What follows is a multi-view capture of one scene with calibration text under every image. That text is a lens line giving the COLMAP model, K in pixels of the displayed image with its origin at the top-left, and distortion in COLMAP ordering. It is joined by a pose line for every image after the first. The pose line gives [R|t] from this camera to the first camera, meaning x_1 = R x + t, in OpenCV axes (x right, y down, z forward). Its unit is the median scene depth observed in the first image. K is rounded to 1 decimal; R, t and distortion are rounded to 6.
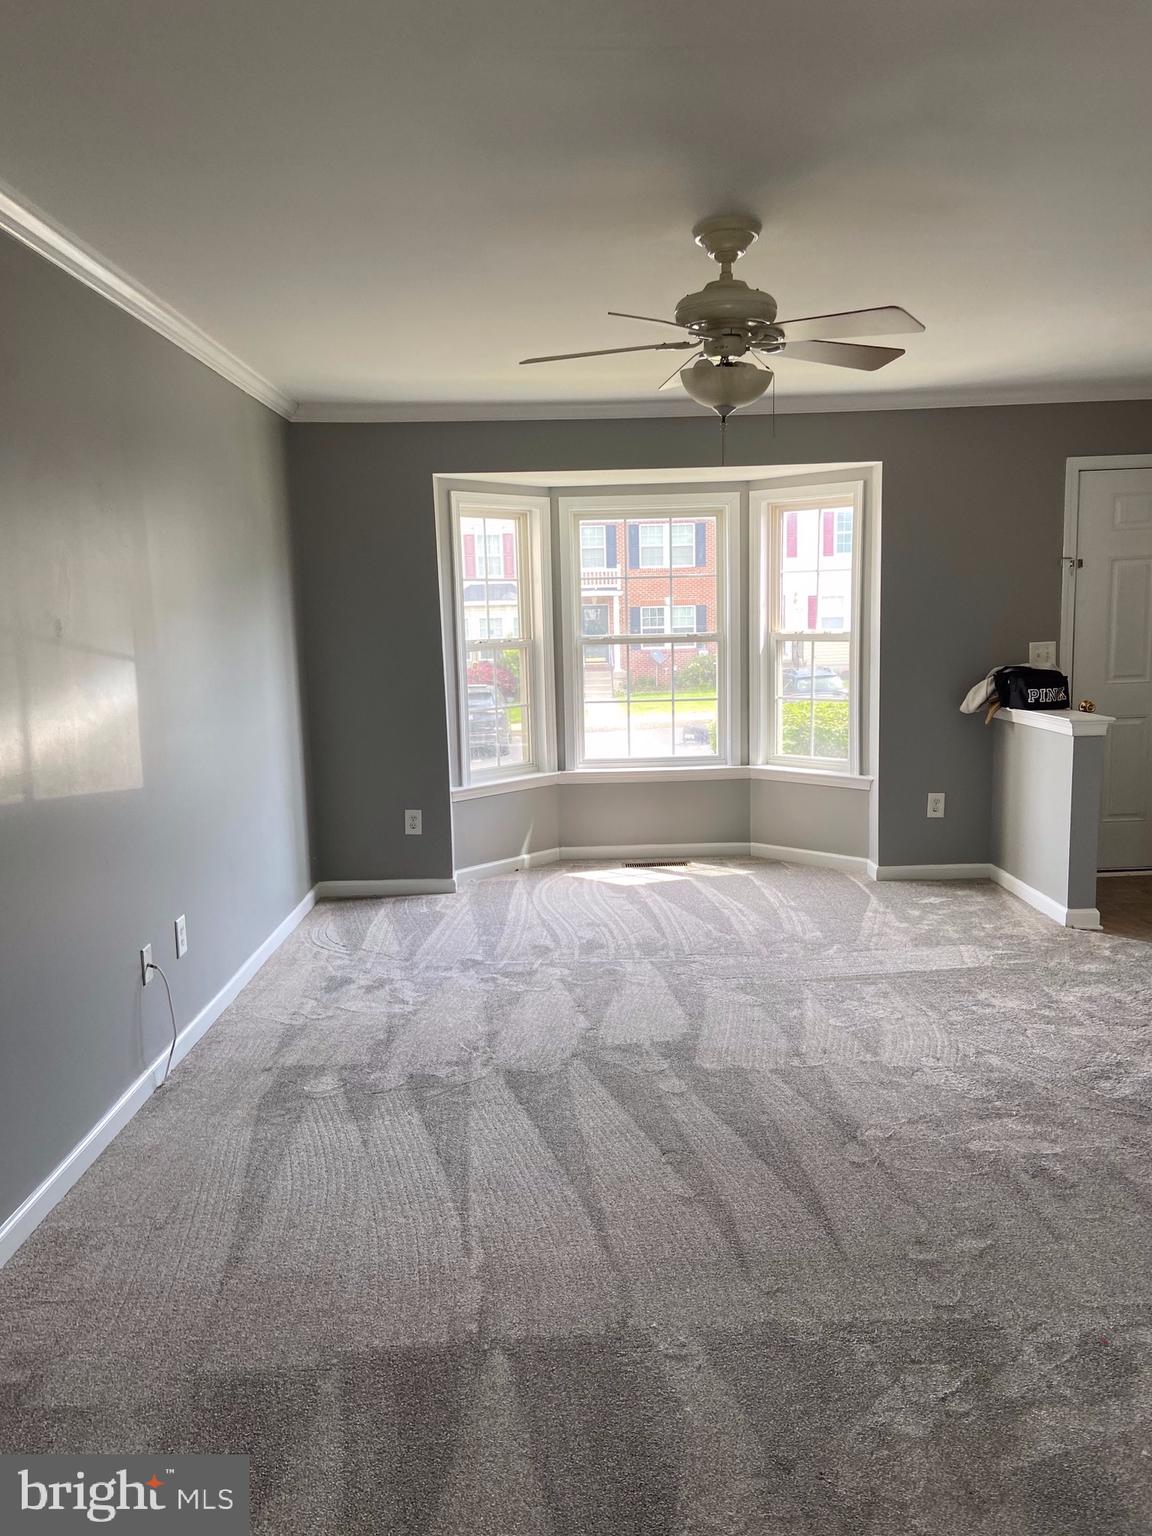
lens RADIAL K [[1166.6, 0, 589.5], [0, 1166.6, 769.0], [0, 0, 1]] dist [0.076133, -0.037687]
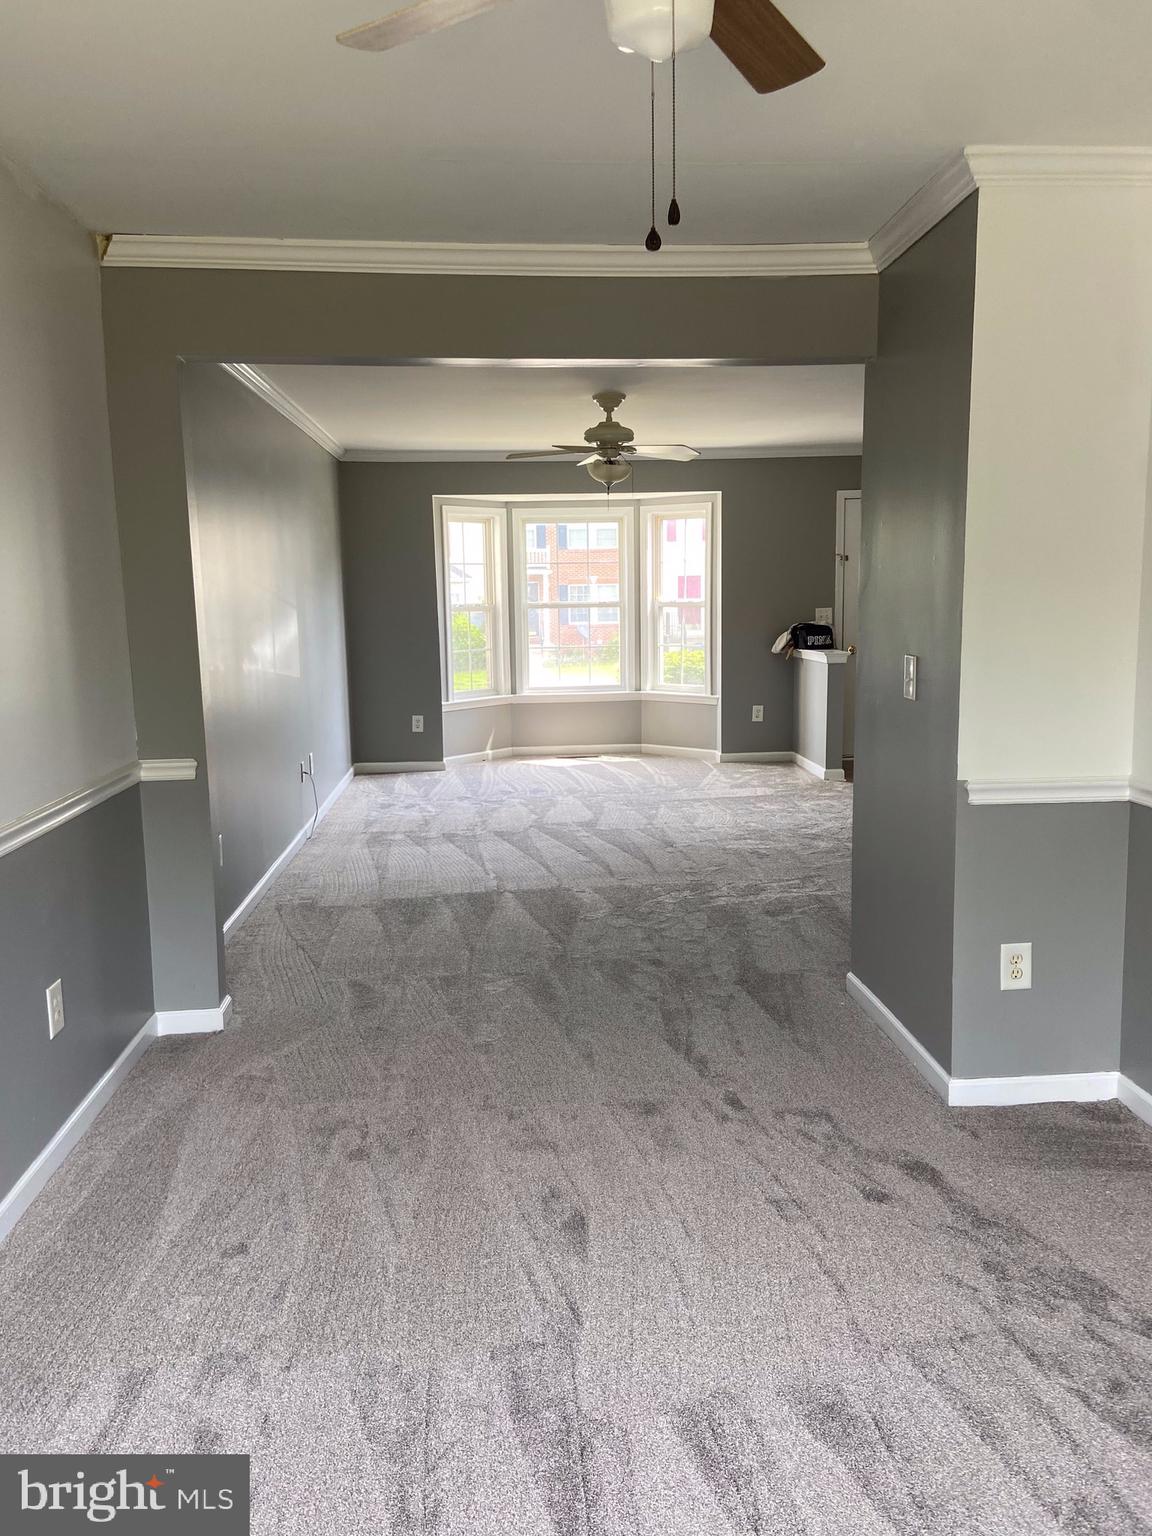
lens RADIAL K [[1166.6, 0, 577.4], [0, 1166.6, 756.0], [0, 0, 1]] dist [0.076133, -0.037687]
pose [[0.998658, 0.000848, 0.051779, -0.022575], [-0.001234, 0.999972, 0.007419, 0.078011], [-0.051771, -0.007473, 0.998631, -0.540557]]
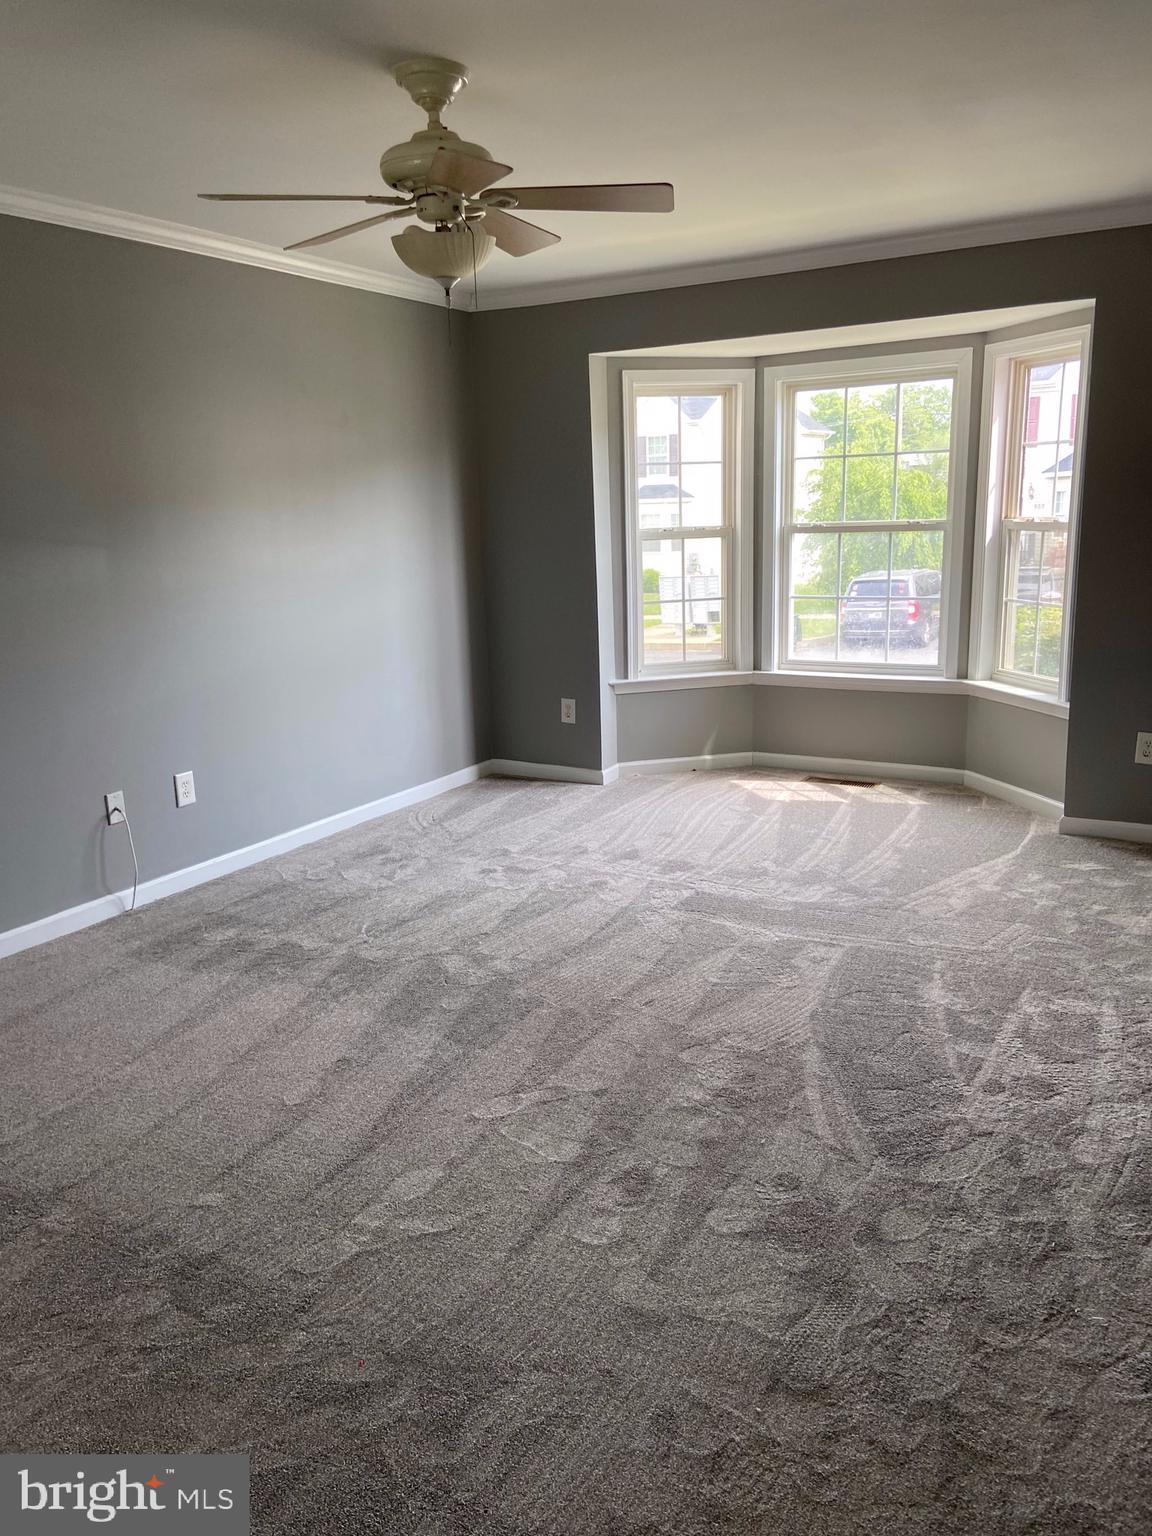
lens RADIAL K [[1166.6, 0, 575.5], [0, 1166.6, 754.1], [0, 0, 1]] dist [0.076133, -0.037687]
pose [[0.856751, 0.107283, -0.504448, 0.377372], [-0.060939, 0.992331, 0.107546, -0.027104], [0.512118, -0.061399, 0.856718, 0.138980]]
